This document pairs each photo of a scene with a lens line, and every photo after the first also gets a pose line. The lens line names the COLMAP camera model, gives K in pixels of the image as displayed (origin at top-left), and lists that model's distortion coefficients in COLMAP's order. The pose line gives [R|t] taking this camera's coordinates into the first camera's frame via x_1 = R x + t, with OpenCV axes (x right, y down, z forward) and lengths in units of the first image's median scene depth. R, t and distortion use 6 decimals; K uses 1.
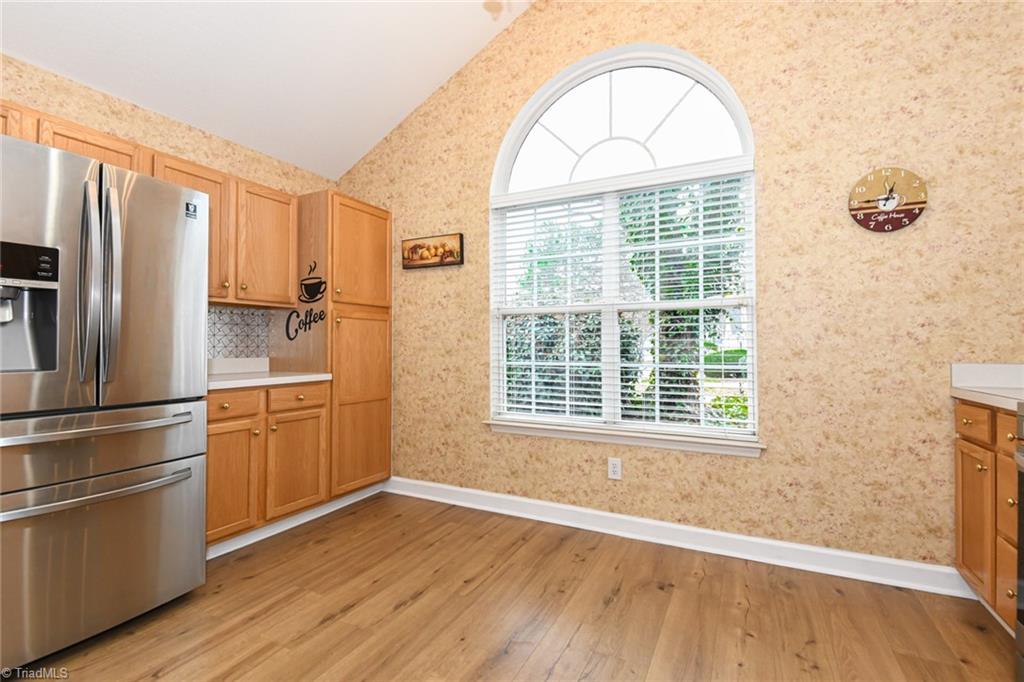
lens RADIAL K [[470.9, 0, 514.4], [0, 470.9, 341.6], [0, 0, 1]] dist [-0.002651, -0.000986]
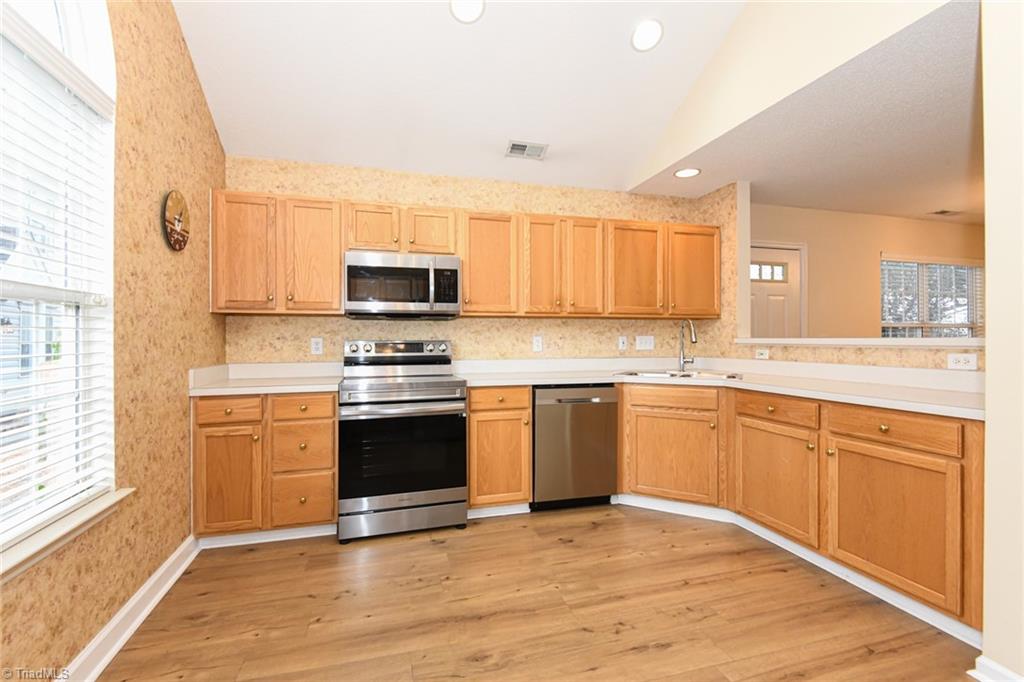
lens RADIAL K [[470.9, 0, 512.9], [0, 470.9, 340.6], [0, 0, 1]] dist [-0.002651, -0.000986]
pose [[-0.680340, 0.006983, 0.732863, -0.321280], [-0.004537, 0.999895, -0.013739, -0.004917], [-0.732882, -0.012672, -0.680237, 0.750333]]
